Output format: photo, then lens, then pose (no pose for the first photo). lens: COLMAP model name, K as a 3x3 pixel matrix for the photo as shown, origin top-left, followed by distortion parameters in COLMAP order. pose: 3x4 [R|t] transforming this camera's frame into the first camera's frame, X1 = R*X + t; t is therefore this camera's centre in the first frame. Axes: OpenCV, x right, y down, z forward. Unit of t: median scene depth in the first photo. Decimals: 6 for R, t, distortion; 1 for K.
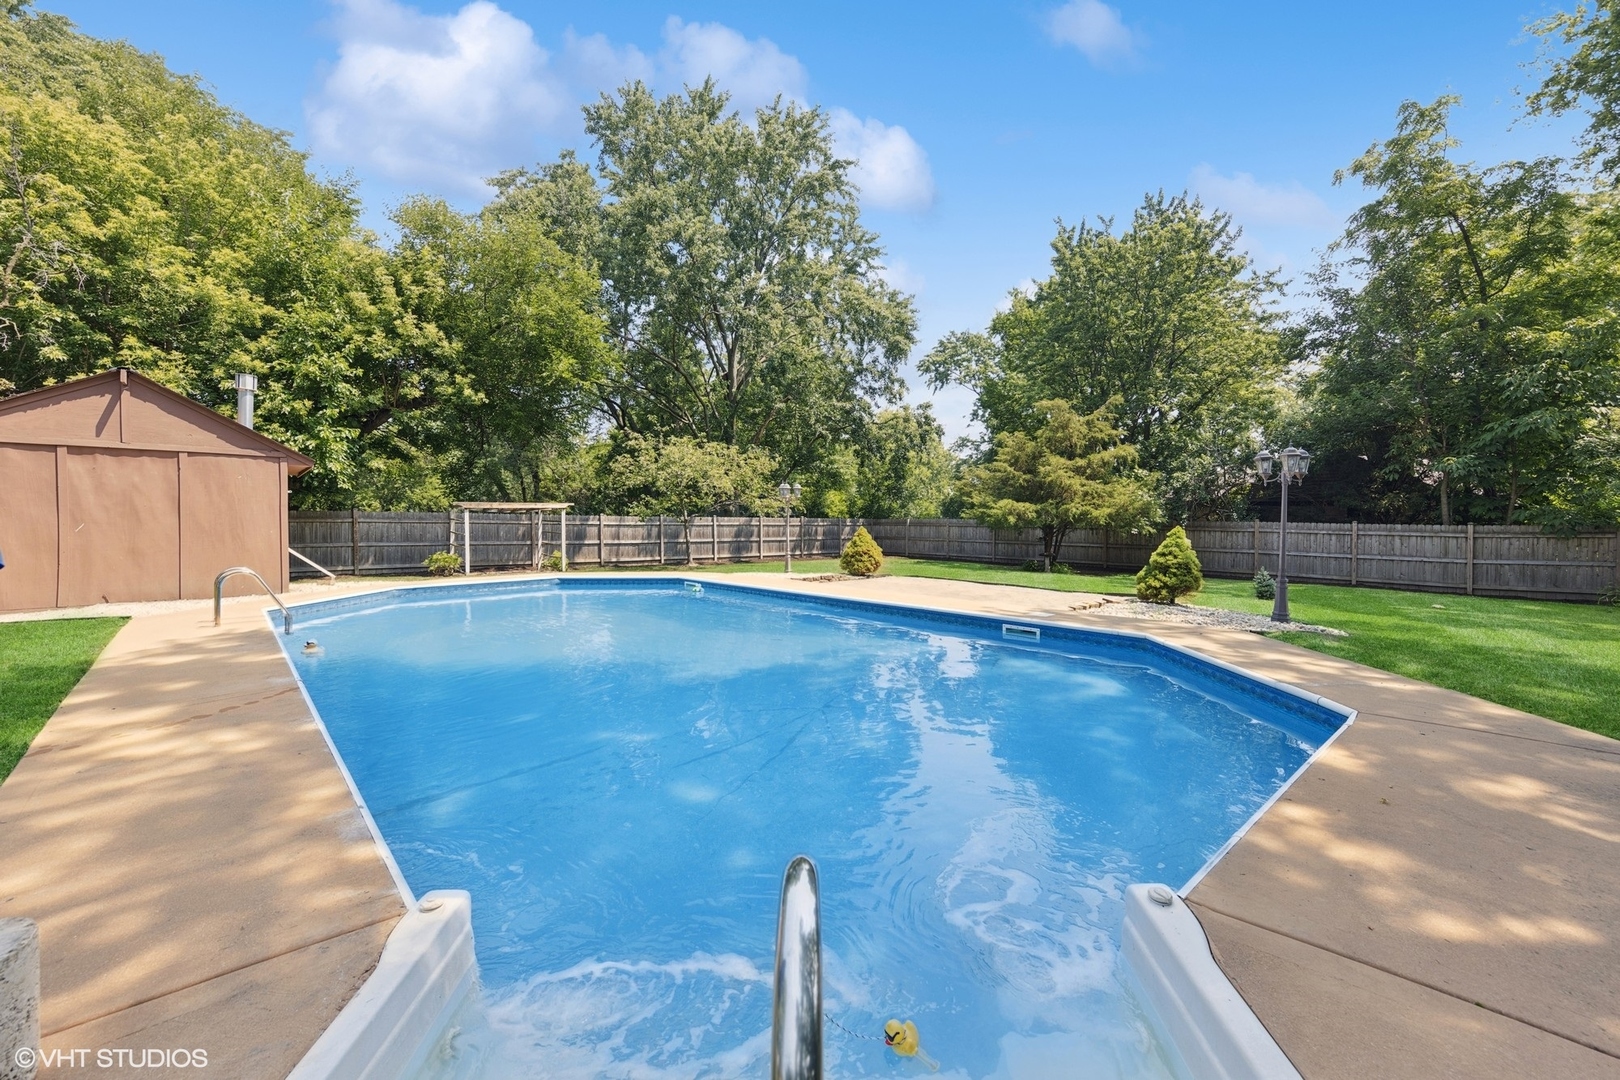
lens RADIAL K [[625.8, 0, 813.6], [0, 625.8, 528.7], [0, 0, 1]] dist [0.000143, 0.000046]
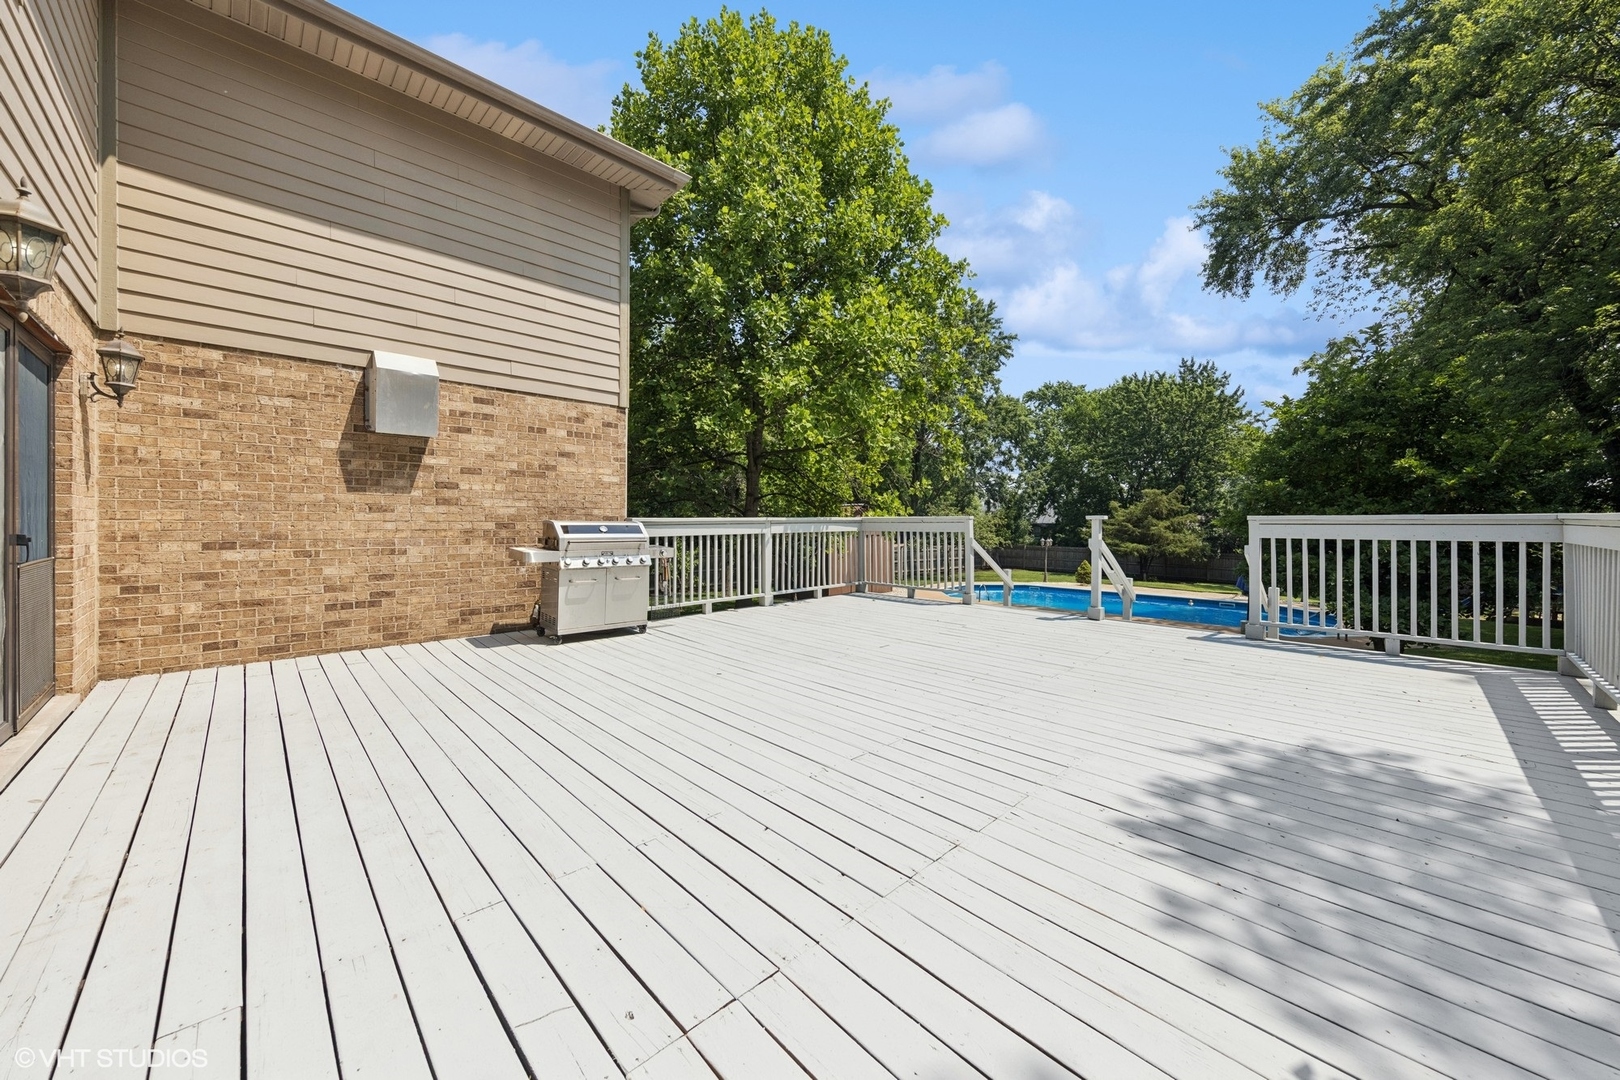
lens RADIAL K [[588.1, 0, 813.6], [0, 588.1, 526.7], [0, 0, 1]] dist [0.000431, -0.000075]
pose [[0.999691, 0.002806, 0.024715, -0.652384], [-0.002153, 0.999649, -0.026421, -0.042389], [-0.024781, 0.026359, 0.999345, -0.717911]]
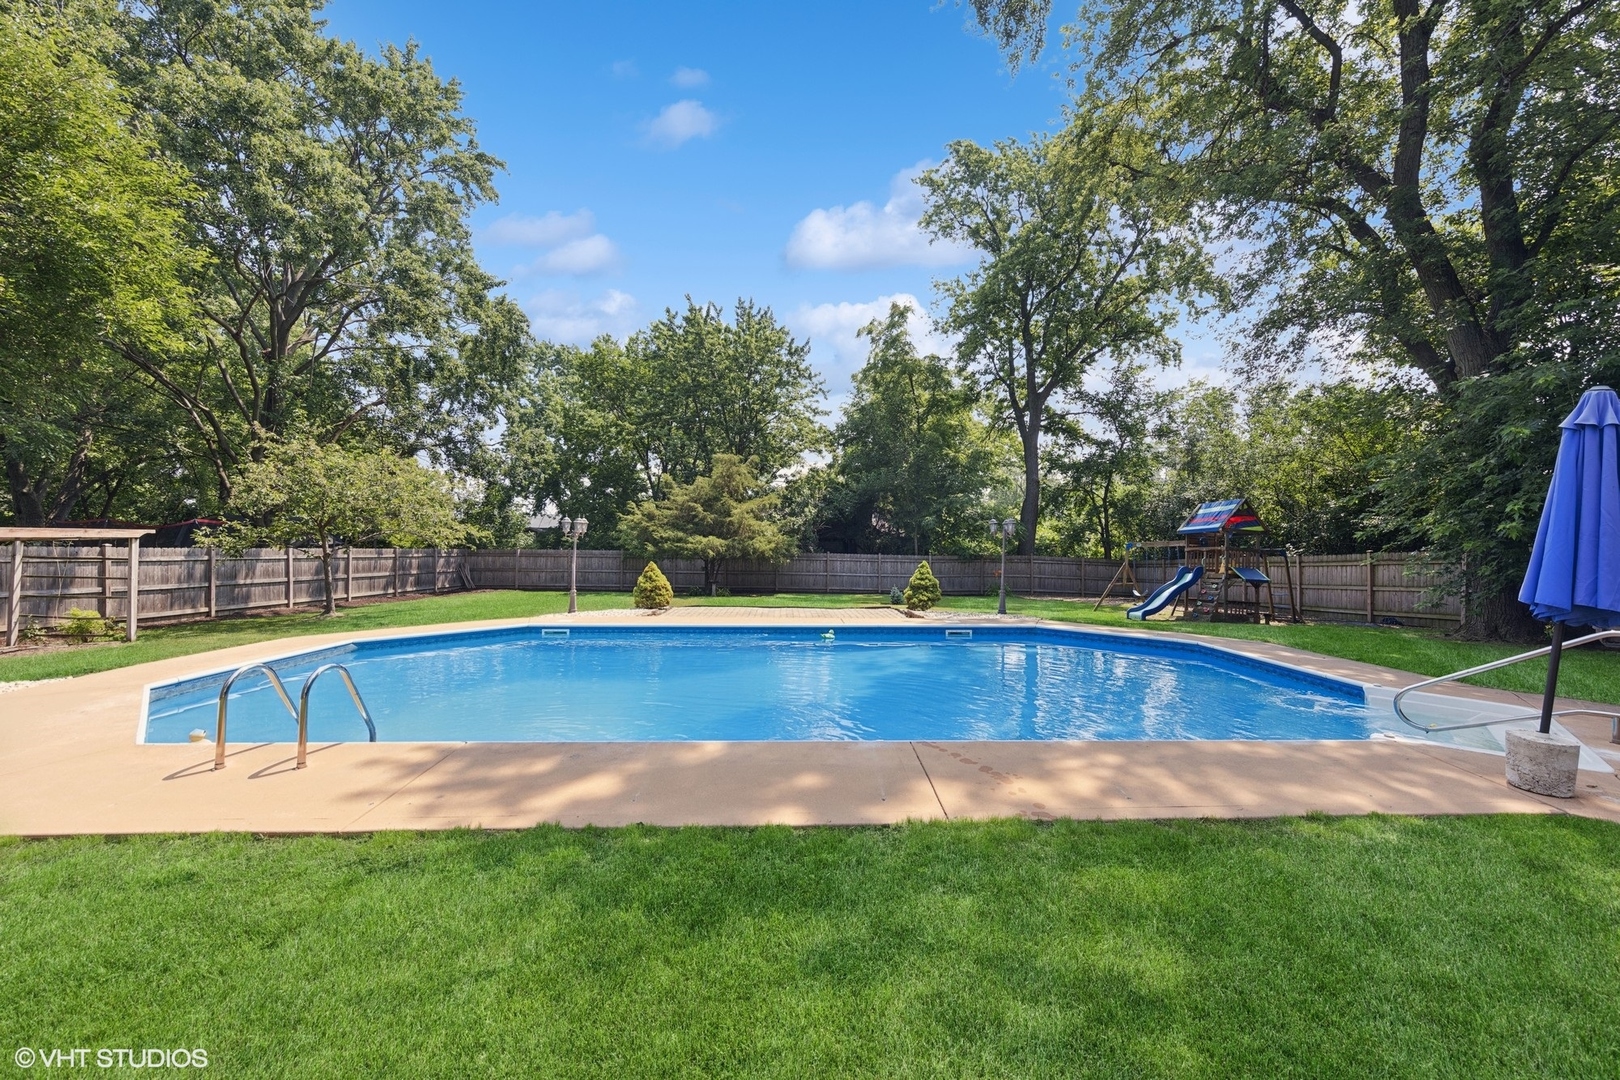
lens RADIAL K [[588.1, 0, 812.7], [0, 588.1, 545.2], [0, 0, 1]] dist [0.000431, -0.000075]
pose [[0.669627, 0.005779, 0.742675, -0.335214], [0.006689, 0.999882, -0.013812, -0.010617], [-0.742668, 0.014217, 0.669509, 0.108960]]
